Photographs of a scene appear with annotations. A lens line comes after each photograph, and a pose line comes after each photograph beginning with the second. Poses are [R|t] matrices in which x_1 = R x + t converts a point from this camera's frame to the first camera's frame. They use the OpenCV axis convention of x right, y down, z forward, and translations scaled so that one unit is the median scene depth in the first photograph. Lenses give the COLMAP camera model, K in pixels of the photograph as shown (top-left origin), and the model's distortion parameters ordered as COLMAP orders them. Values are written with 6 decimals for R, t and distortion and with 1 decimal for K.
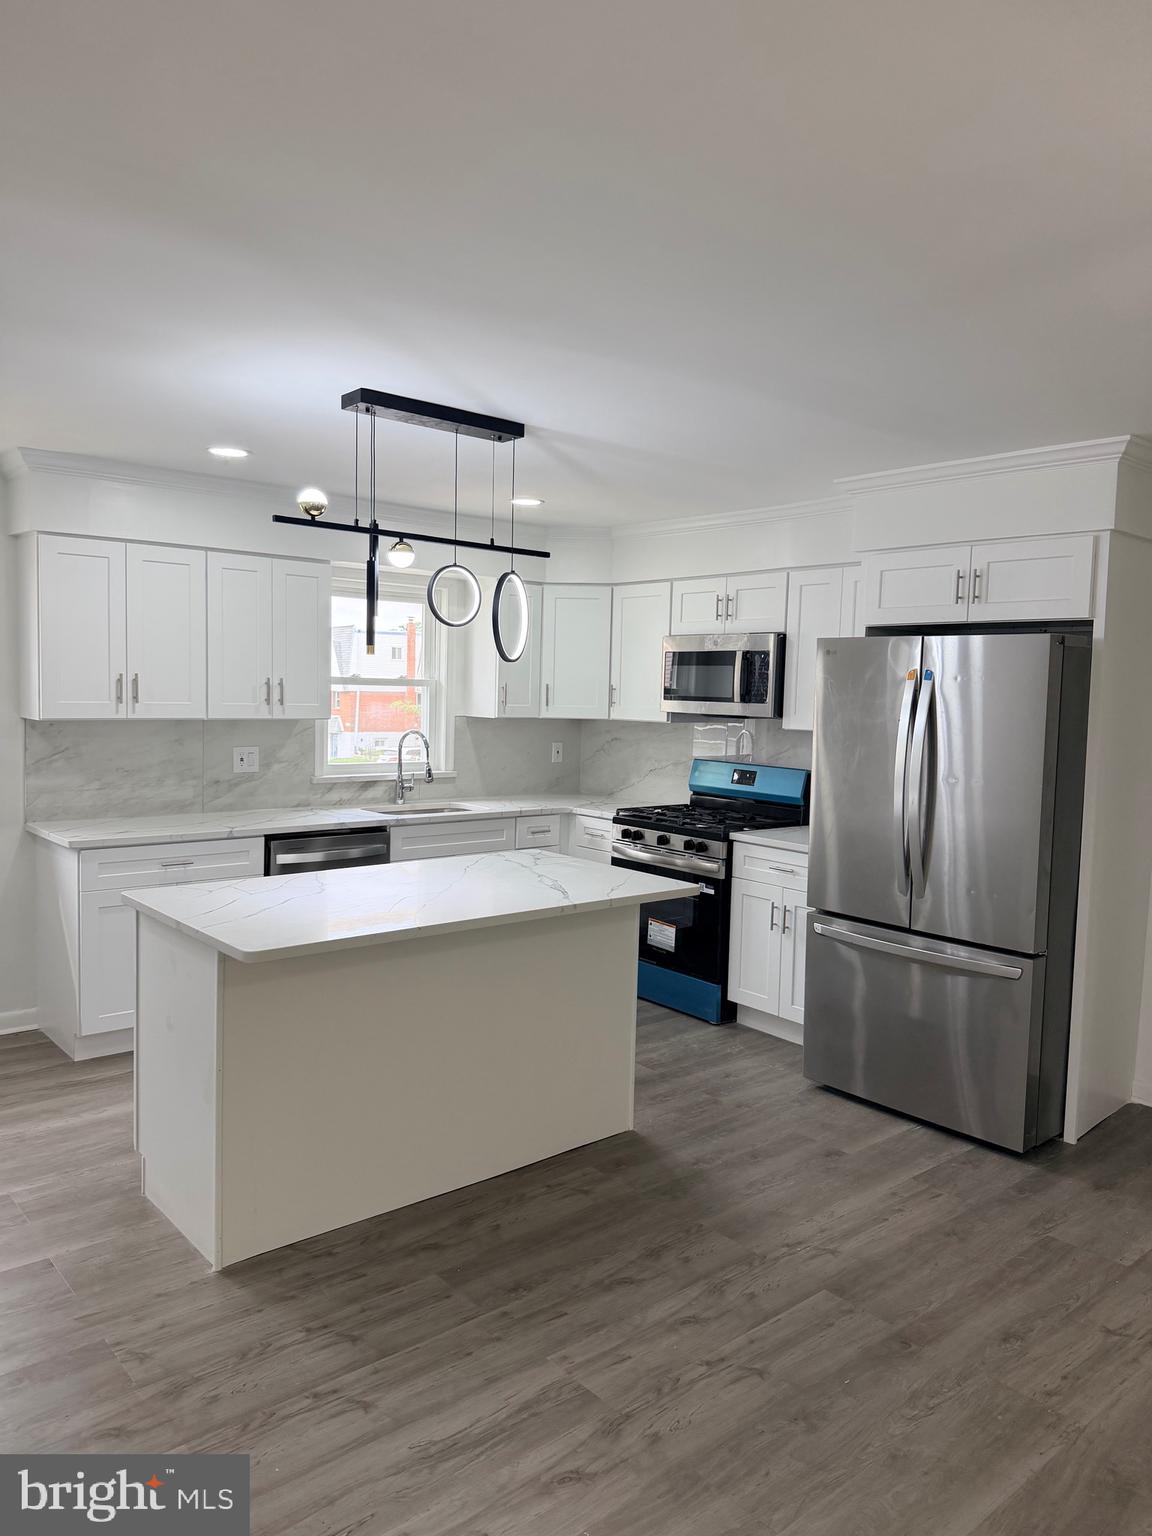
lens RADIAL K [[1068.2, 0, 580.9], [0, 1068.2, 771.3], [0, 0, 1]] dist [0.132326, -0.227764]
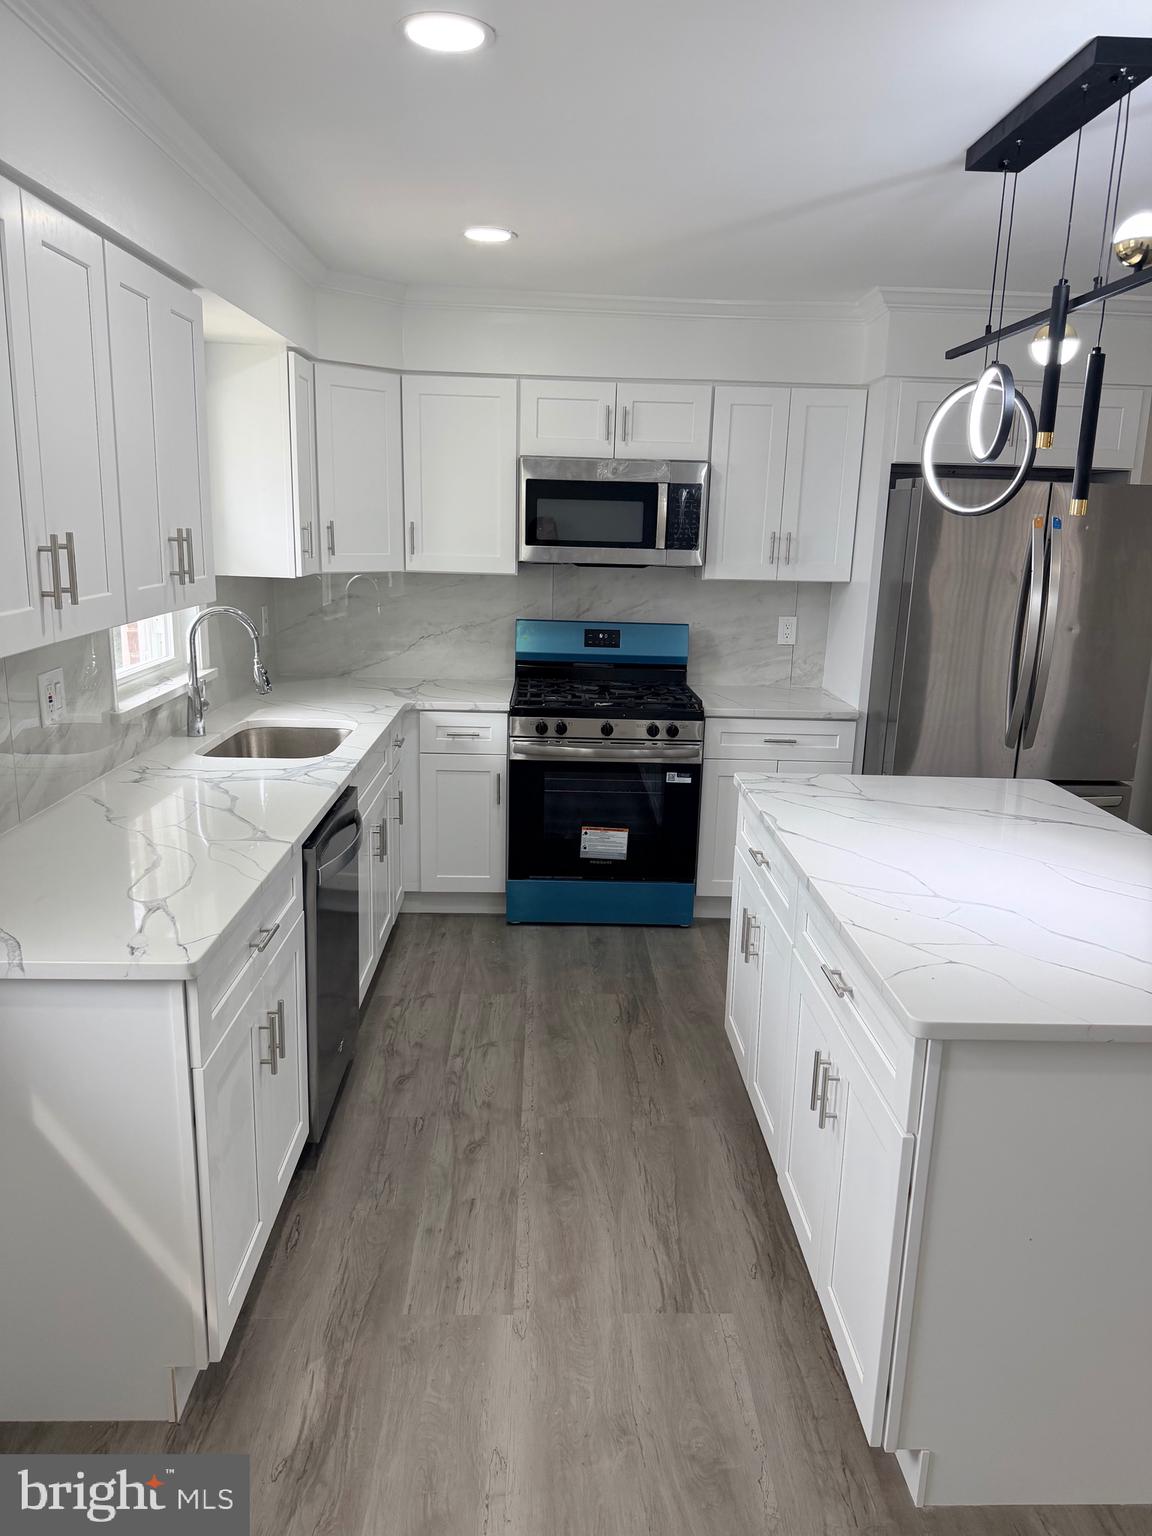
lens RADIAL K [[1068.2, 0, 580.9], [0, 1068.2, 771.3], [0, 0, 1]] dist [0.132326, -0.227764]
pose [[0.626501, -0.188197, 0.756358, -0.655939], [0.051268, 0.978260, 0.200944, -0.078919], [-0.777732, -0.087114, 0.622530, 0.626800]]
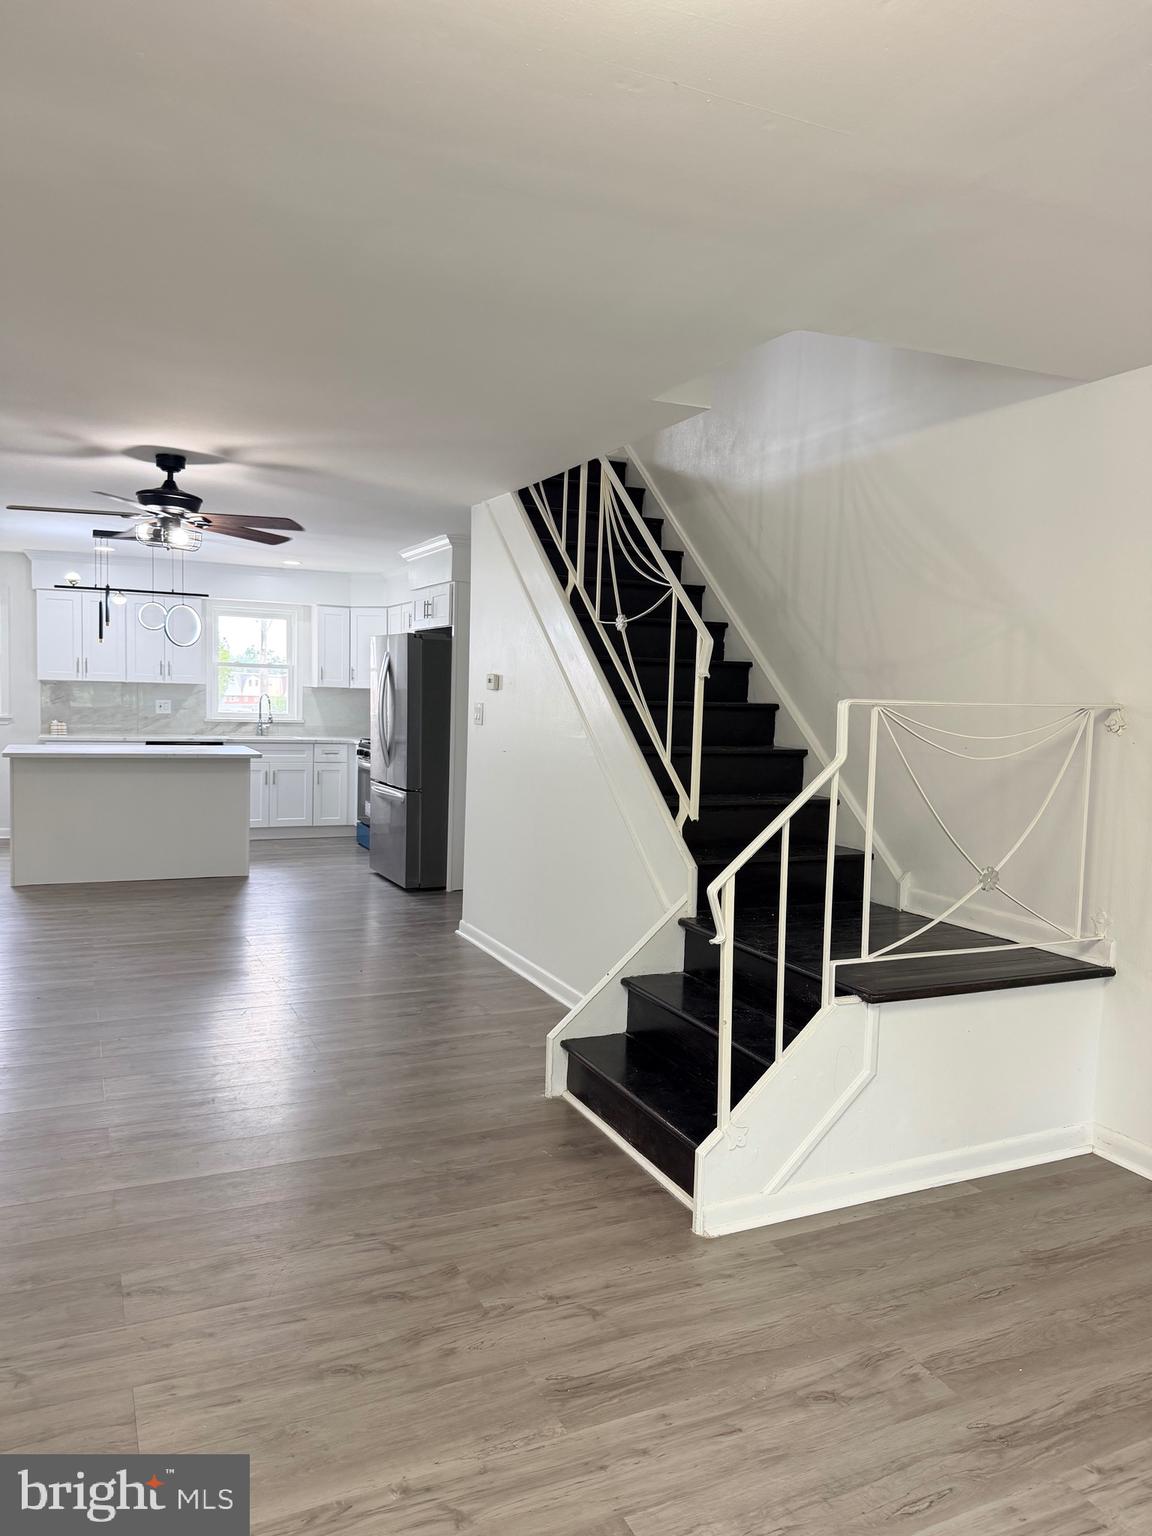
lens RADIAL K [[1068.2, 0, 580.9], [0, 1068.2, 771.3], [0, 0, 1]] dist [0.132326, -0.227764]
pose [[0.963982, 0.020988, -0.265138, 1.057796], [-0.024368, 0.999658, -0.009466, 0.121601], [0.264849, 0.015586, 0.964164, -0.718677]]
